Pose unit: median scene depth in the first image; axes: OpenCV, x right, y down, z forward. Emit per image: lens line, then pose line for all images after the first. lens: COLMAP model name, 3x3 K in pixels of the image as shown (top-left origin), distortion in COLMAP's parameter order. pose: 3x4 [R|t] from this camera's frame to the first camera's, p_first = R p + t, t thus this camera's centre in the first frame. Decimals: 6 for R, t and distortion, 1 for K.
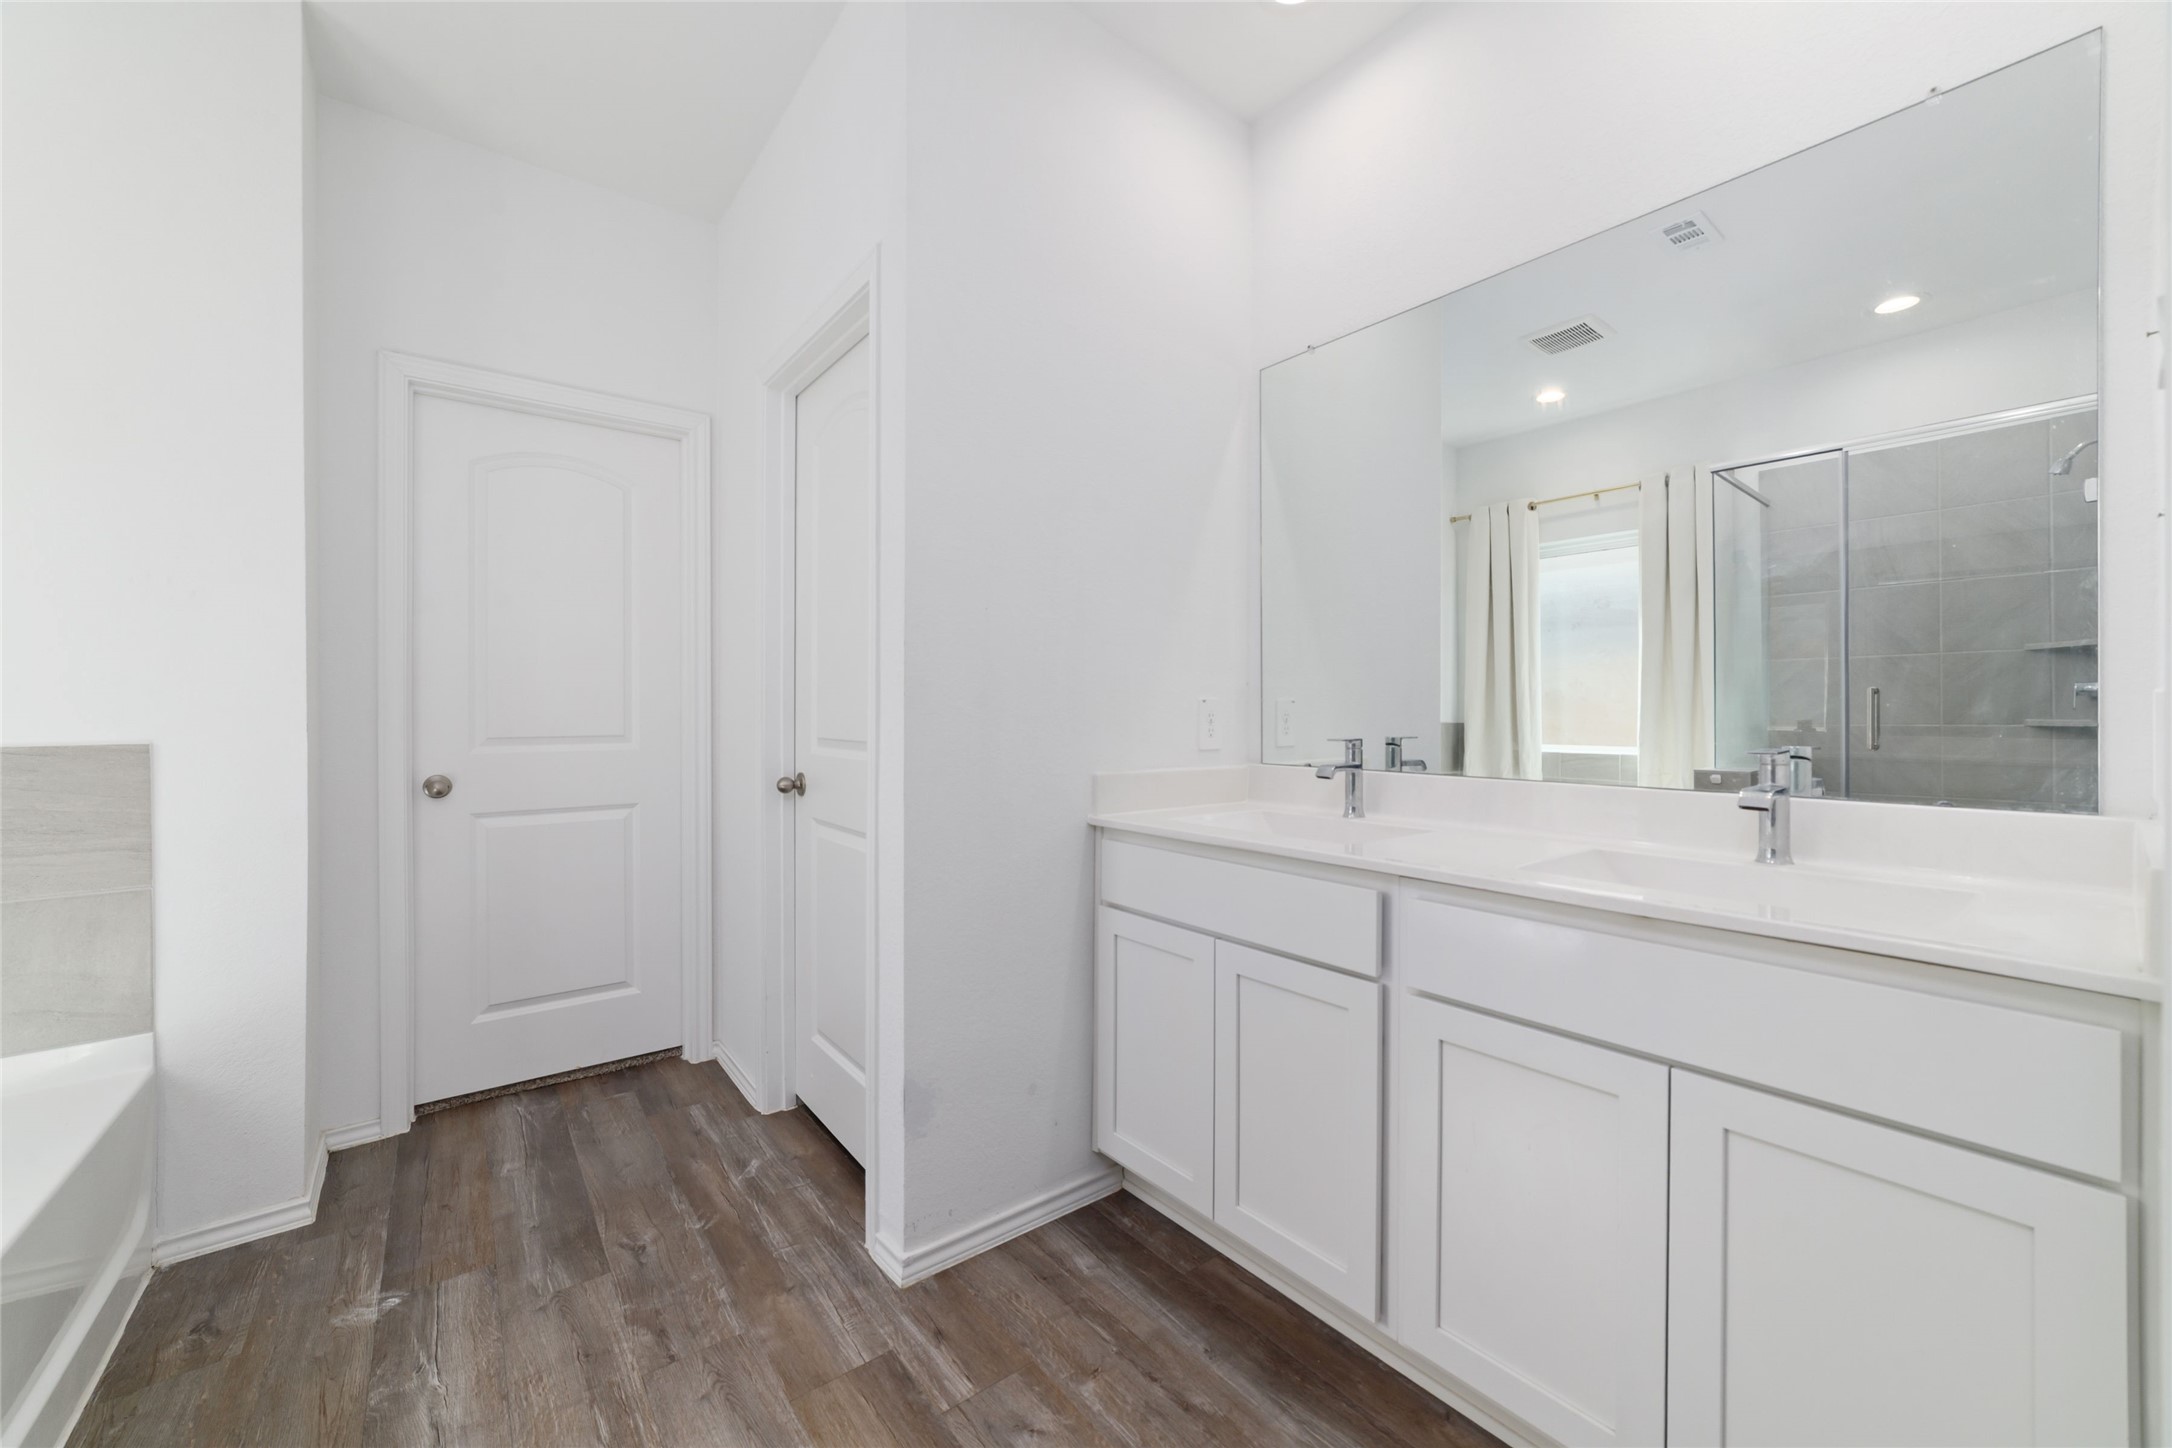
lens RADIAL K [[830.5, 0, 1085.8], [0, 830.5, 711.6], [0, 0, 1]] dist [-0.022114, 0.008599]
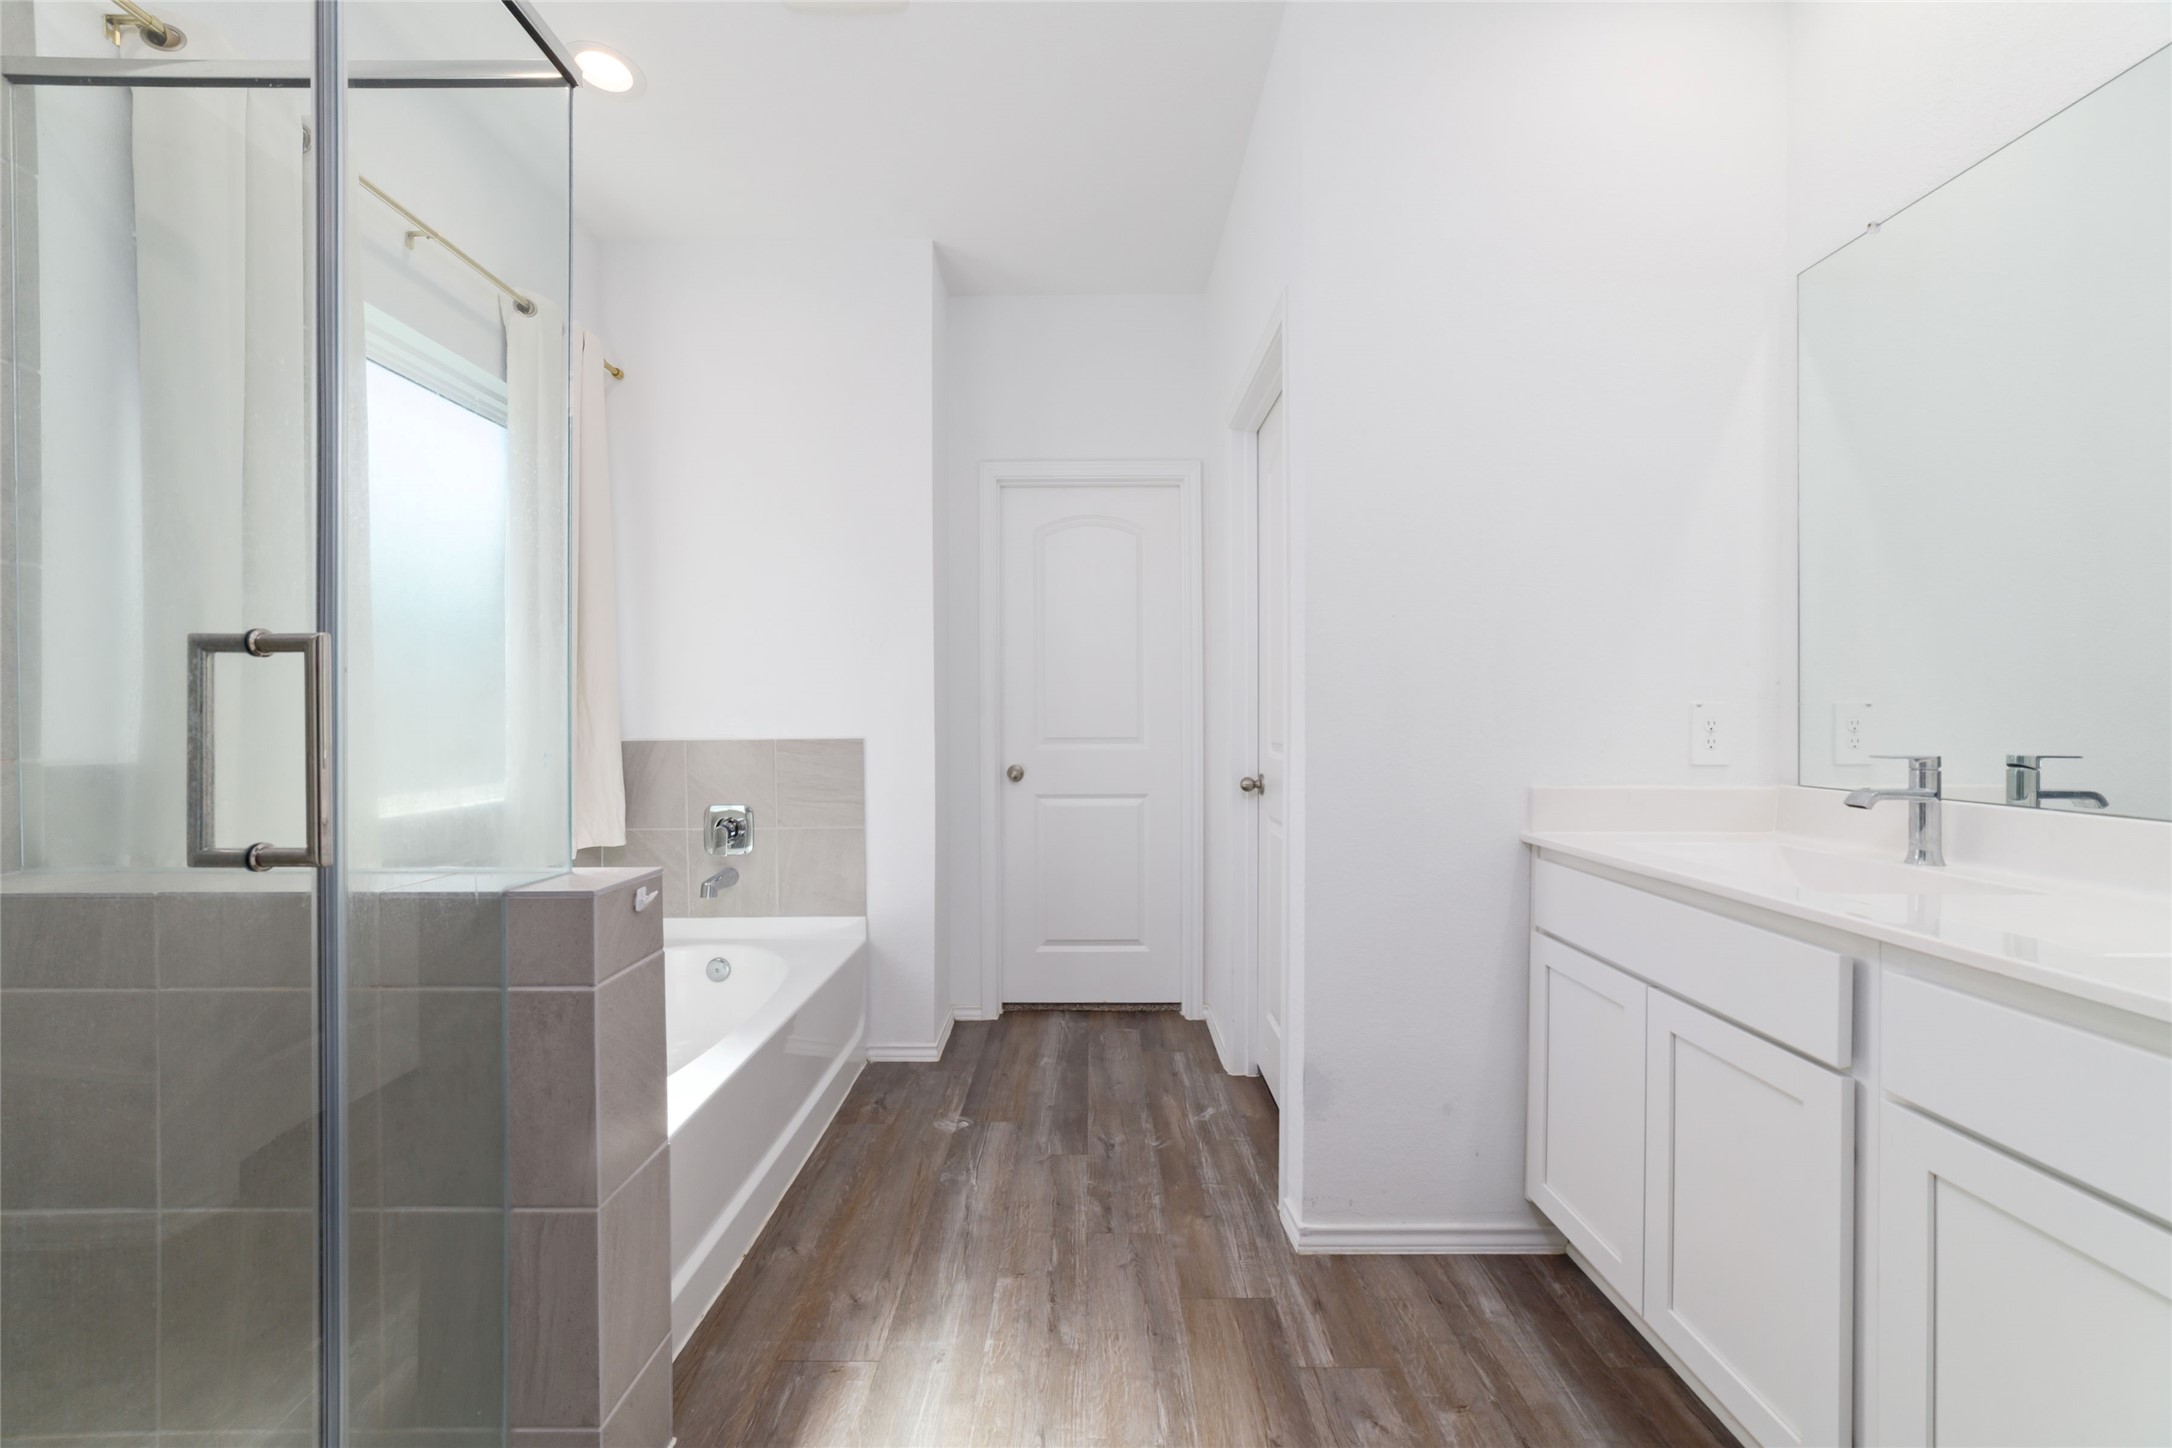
lens RADIAL K [[836.3, 0, 1090.1], [0, 836.3, 726.0], [0, 0, 1]] dist [-0.024666, 0.008814]
pose [[0.784562, 0.005519, -0.620026, 0.226346], [0.000677, 0.999952, 0.009757, -0.000818], [0.620050, -0.008075, 0.784521, -0.014007]]
